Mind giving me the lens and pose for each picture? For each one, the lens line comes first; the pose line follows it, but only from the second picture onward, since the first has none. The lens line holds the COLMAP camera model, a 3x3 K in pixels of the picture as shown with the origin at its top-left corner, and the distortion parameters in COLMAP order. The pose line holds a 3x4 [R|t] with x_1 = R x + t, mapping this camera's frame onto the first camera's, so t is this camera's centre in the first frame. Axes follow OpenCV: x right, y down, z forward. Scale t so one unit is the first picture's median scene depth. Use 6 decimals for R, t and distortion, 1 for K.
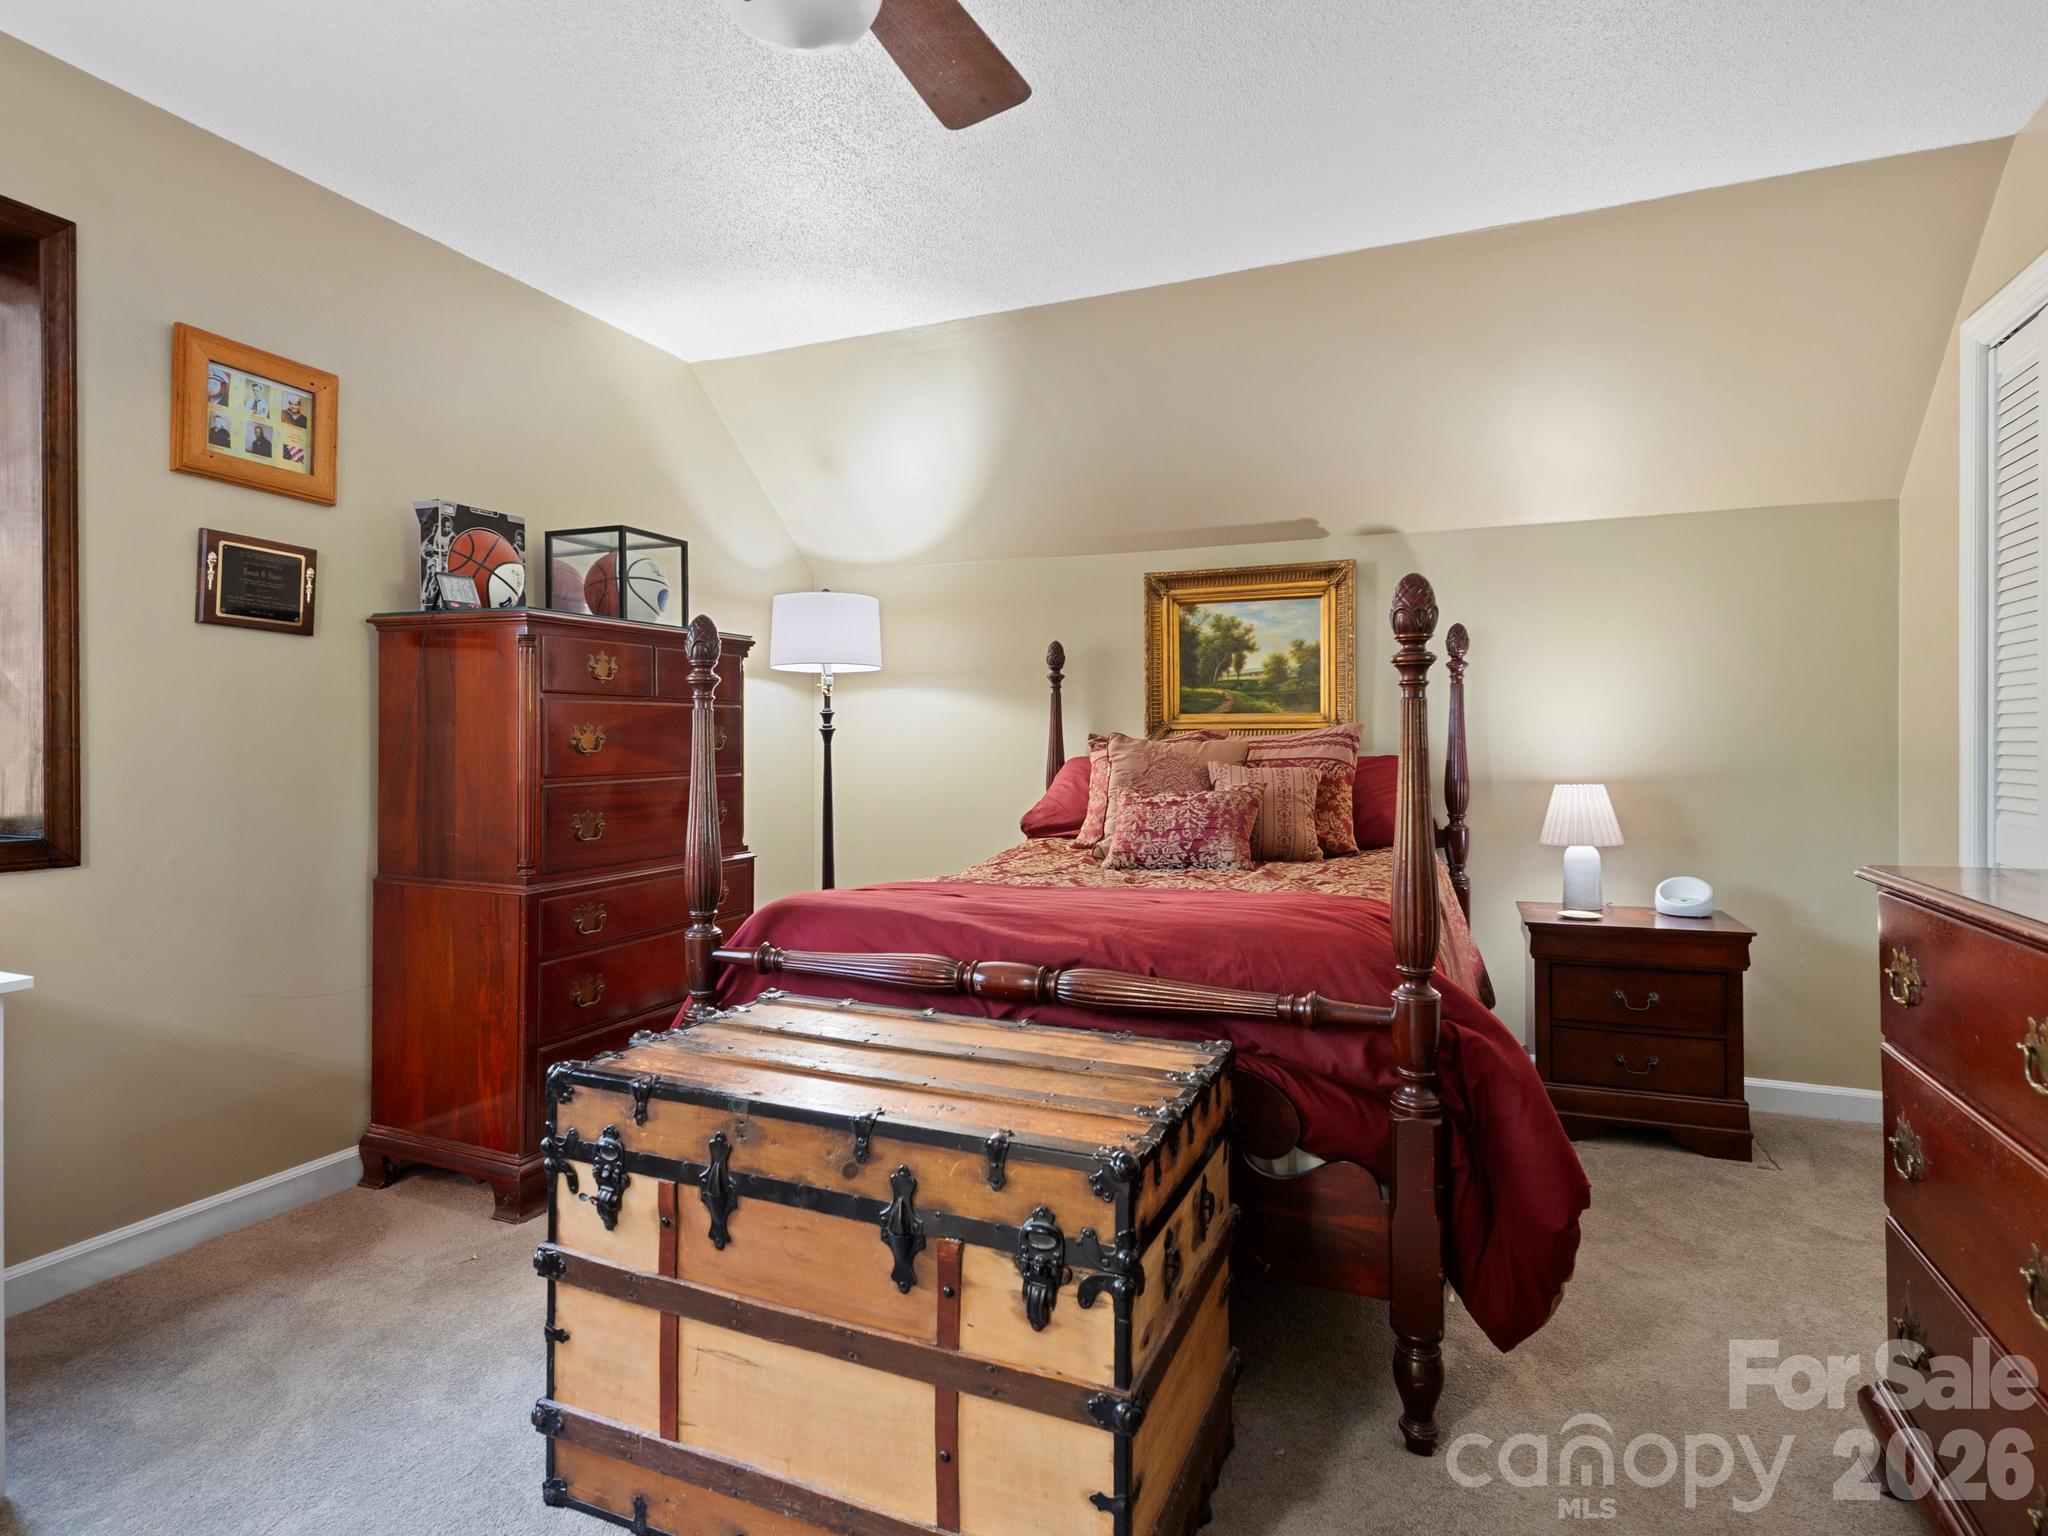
lens RADIAL K [[1102.6, 0, 1013.6], [0, 1102.6, 750.5], [0, 0, 1]] dist [0.014428, -0.009127]
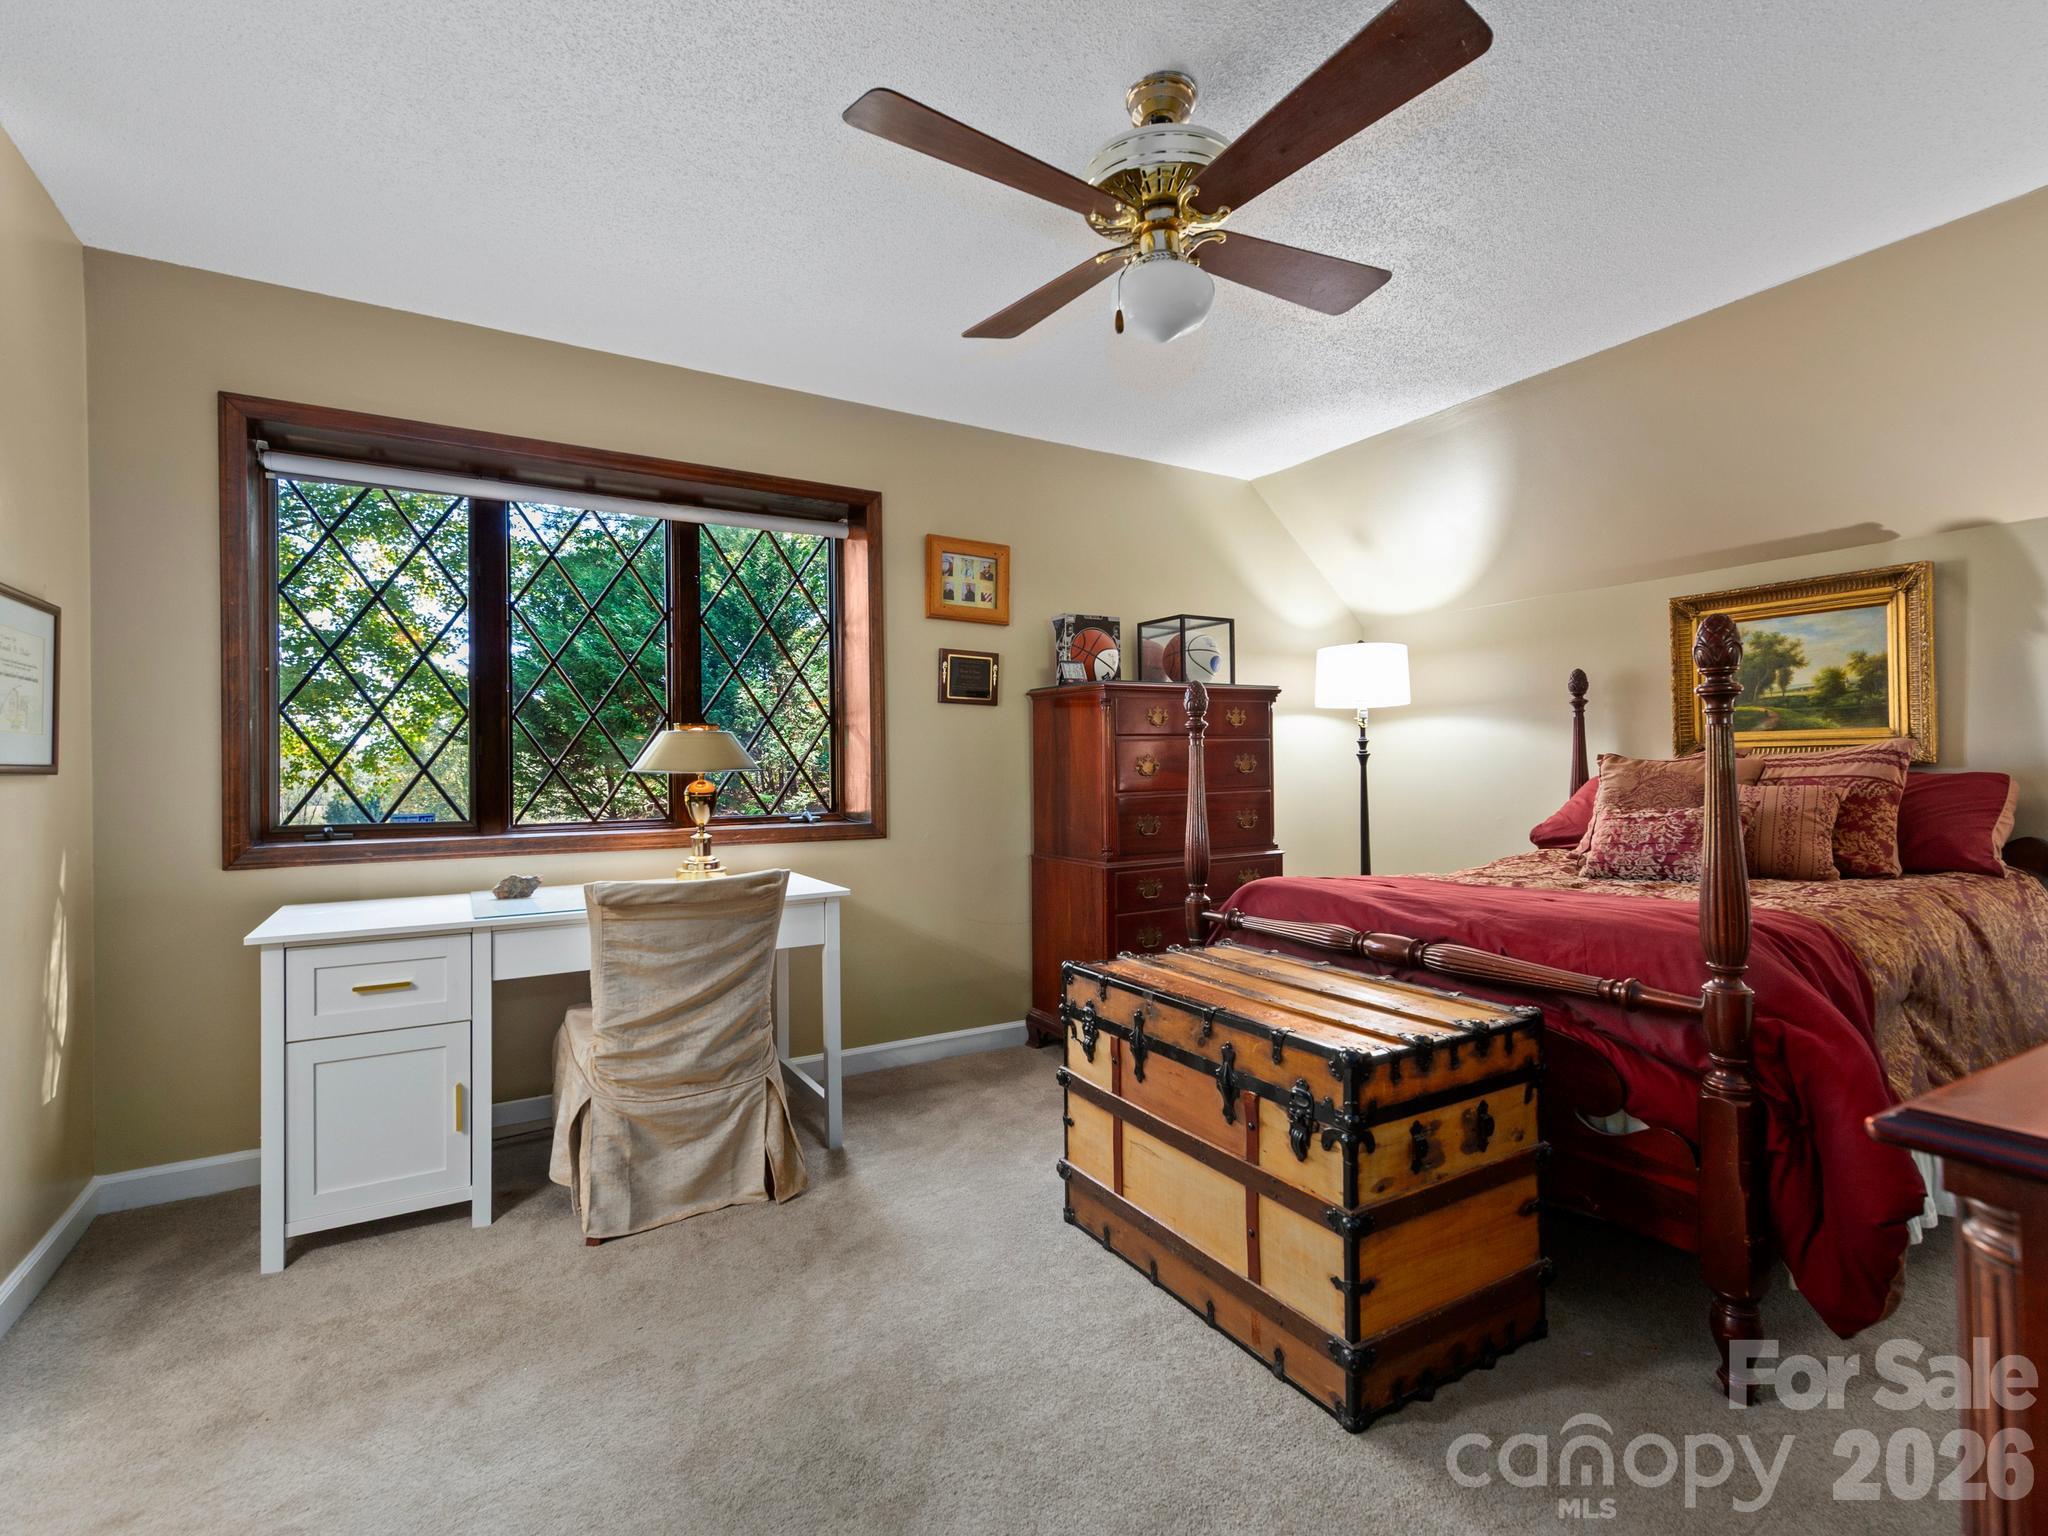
lens RADIAL K [[953.6, 0, 1024.0], [0, 953.6, 768.0], [0, 0, 1]] dist [0.001685, -0.000160]
pose [[0.809839, -0.010154, -0.586564, 0.251602], [0.008633, 0.999948, -0.005390, -0.002582], [0.586589, -0.000699, 0.809885, -0.139533]]
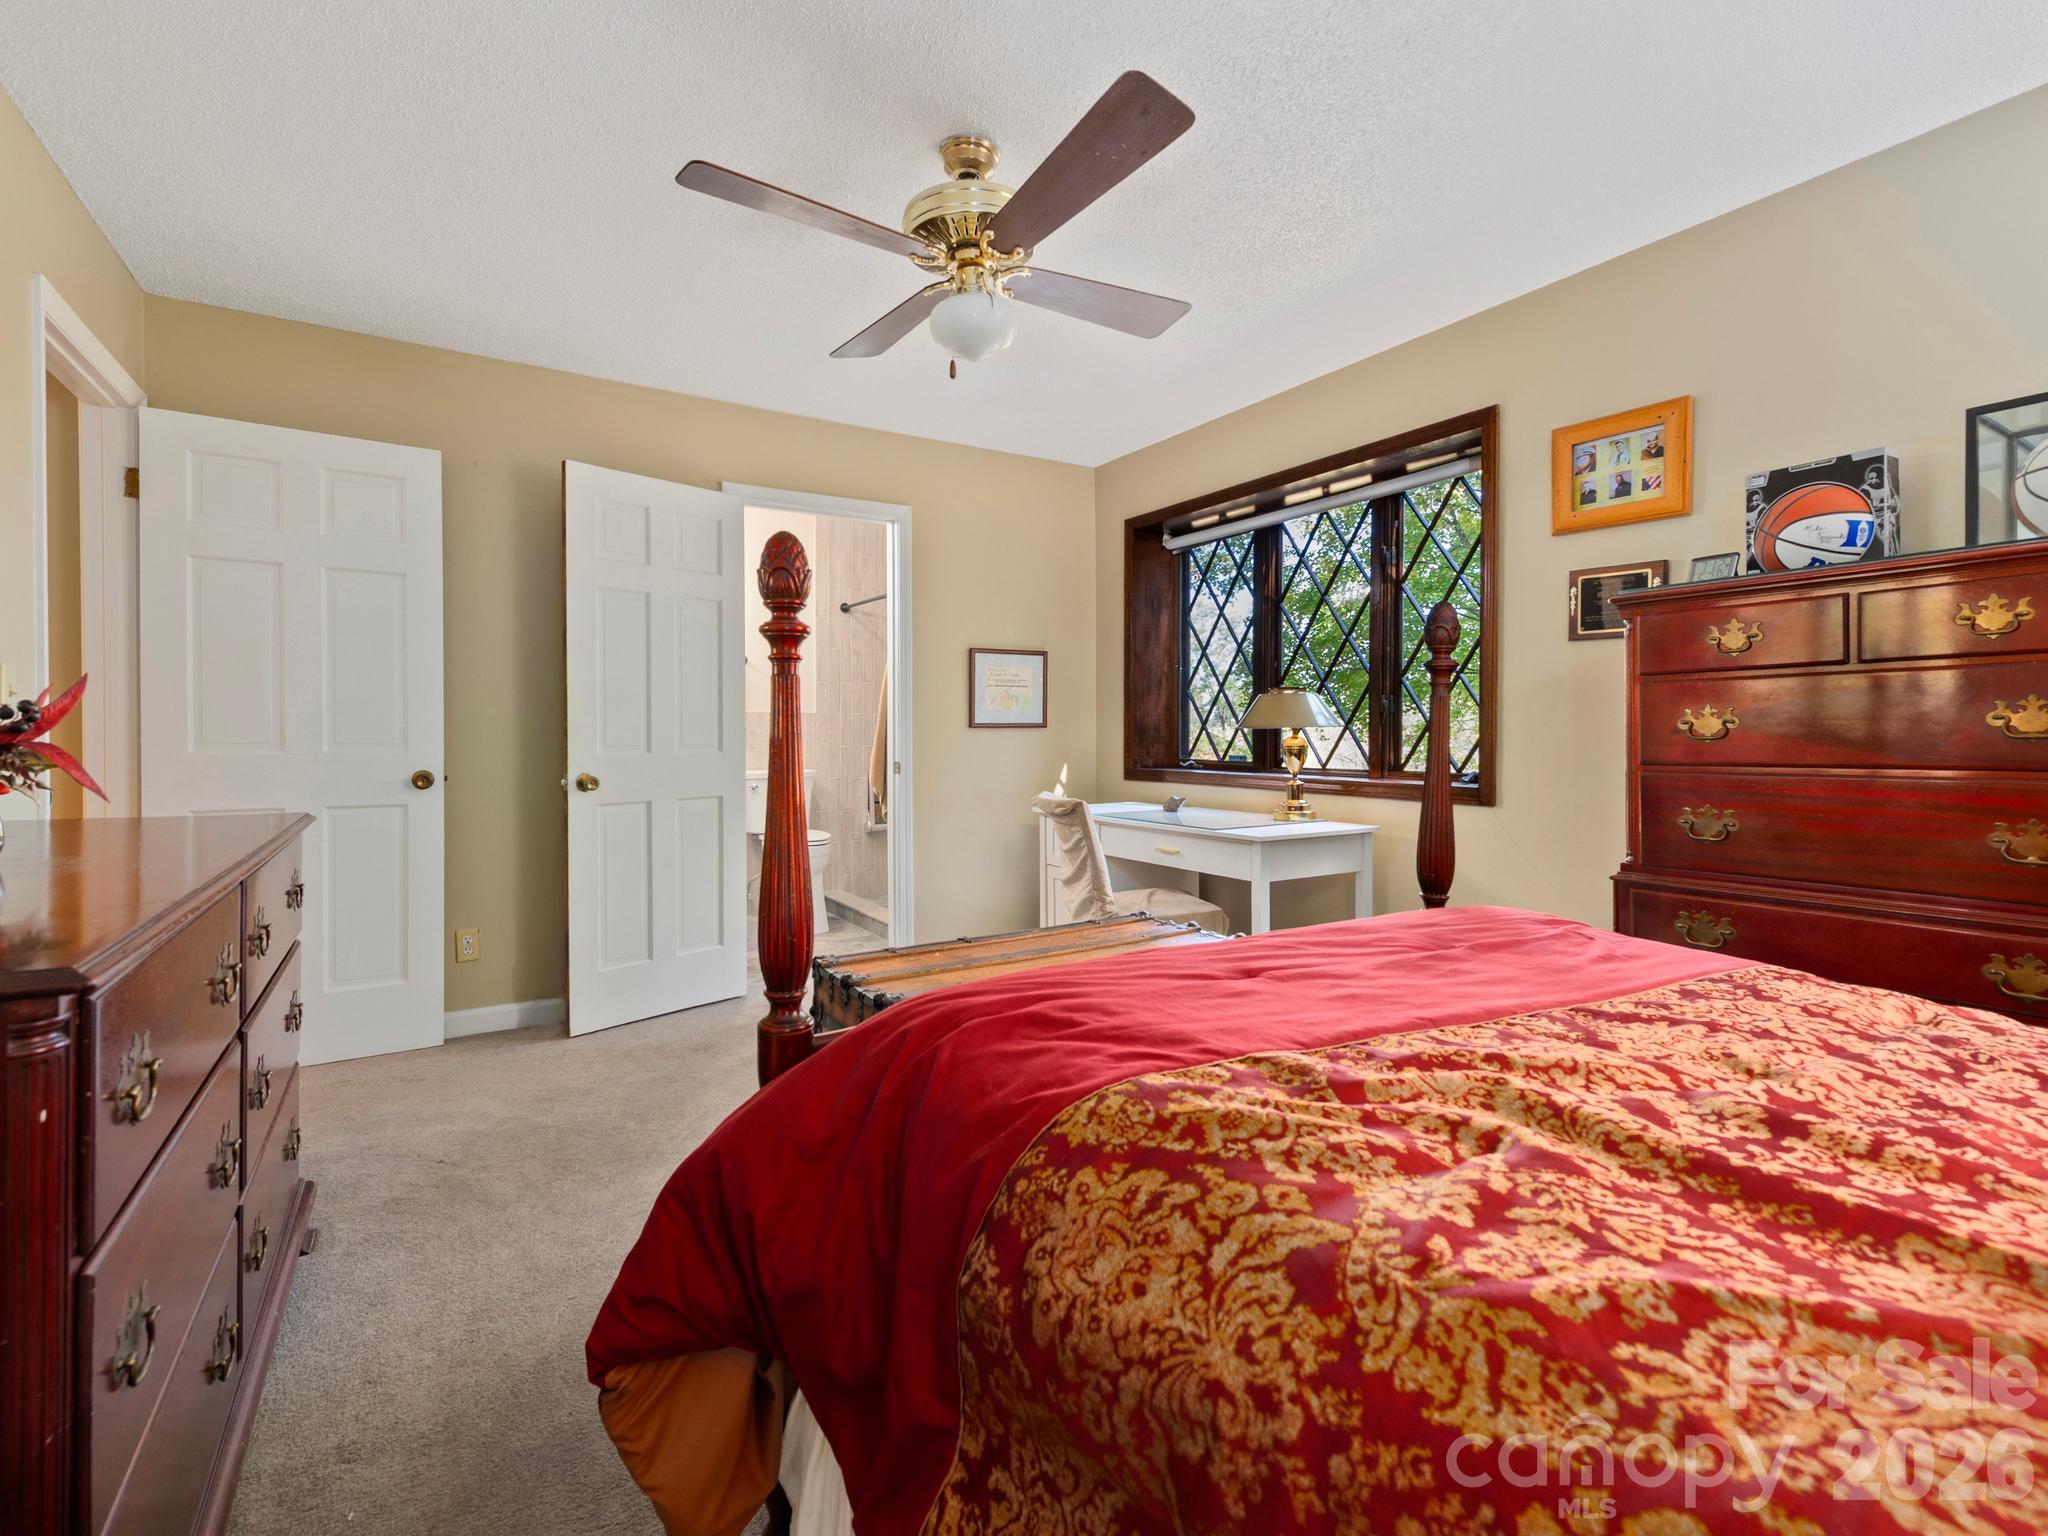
lens RADIAL K [[950.1, 0, 1020.9], [0, 950.1, 756.4], [0, 0, 1]] dist [0.000656, -0.000496]
pose [[-0.580391, 0.022551, -0.814025, 0.606526], [-0.000016, 0.999616, 0.027704, -0.005110], [0.814338, 0.016092, -0.580168, 1.111144]]
